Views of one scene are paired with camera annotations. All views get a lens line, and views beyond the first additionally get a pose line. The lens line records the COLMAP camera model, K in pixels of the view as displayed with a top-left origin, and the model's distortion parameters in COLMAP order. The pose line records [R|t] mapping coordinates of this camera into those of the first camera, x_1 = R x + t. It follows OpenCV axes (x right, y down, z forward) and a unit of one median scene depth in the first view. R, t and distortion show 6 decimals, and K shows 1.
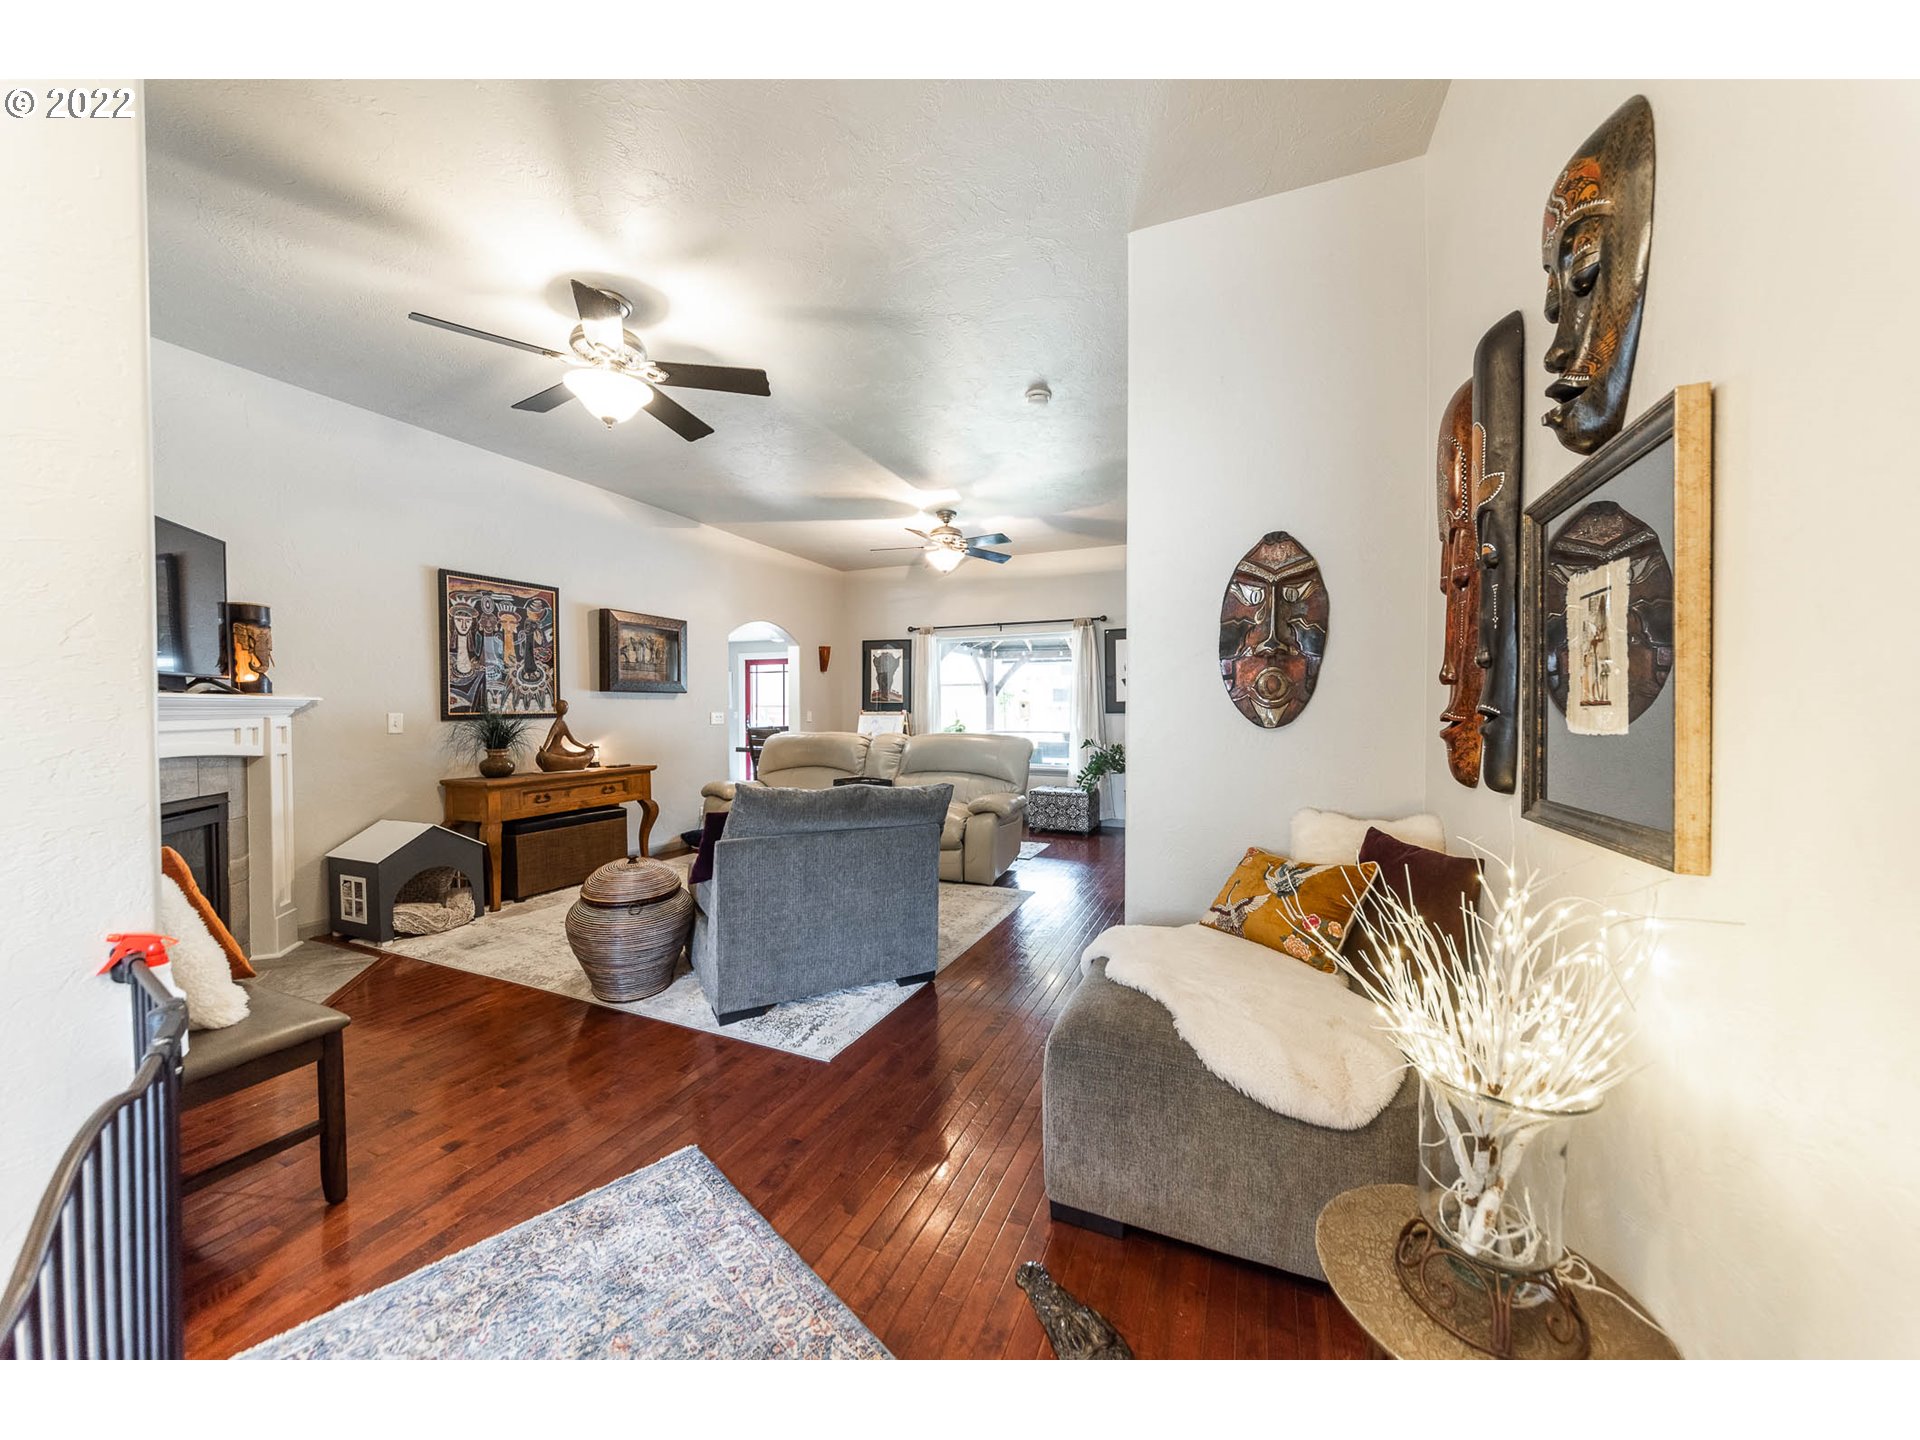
lens RADIAL K [[686.1, 0, 960.0], [0, 686.1, 720.0], [0, 0, 1]] dist [-0.026455, -0.000026]
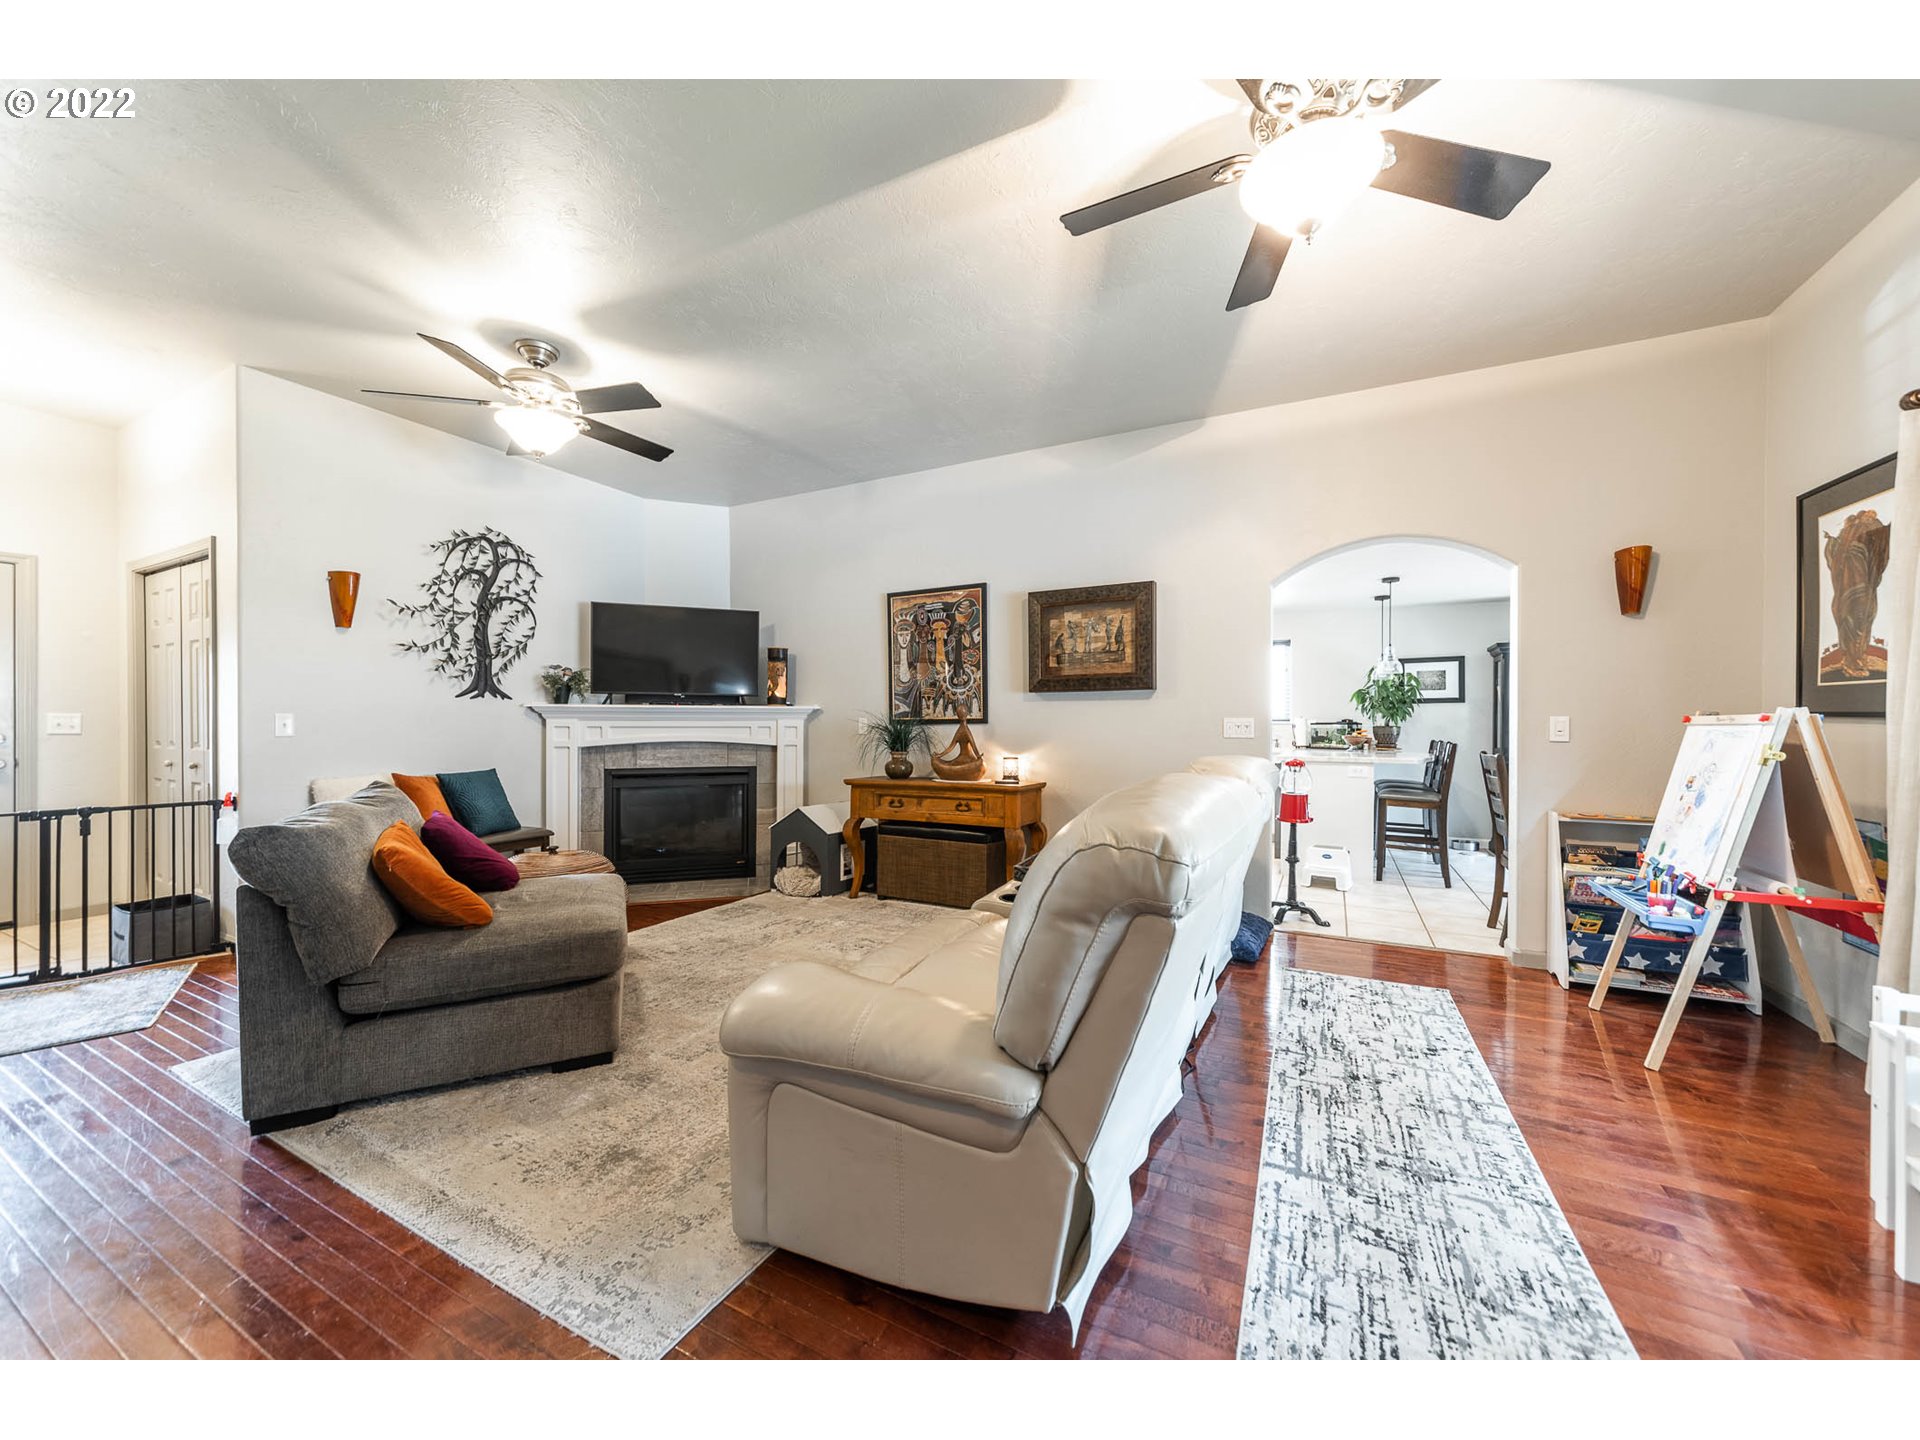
lens RADIAL K [[686.1, 0, 960.0], [0, 686.1, 720.0], [0, 0, 1]] dist [-0.026455, -0.000026]
pose [[-0.078934, -0.006668, -0.996858, 0.362177], [-0.017986, 0.999824, -0.005264, -0.002772], [0.996718, 0.017514, -0.079040, 1.119478]]
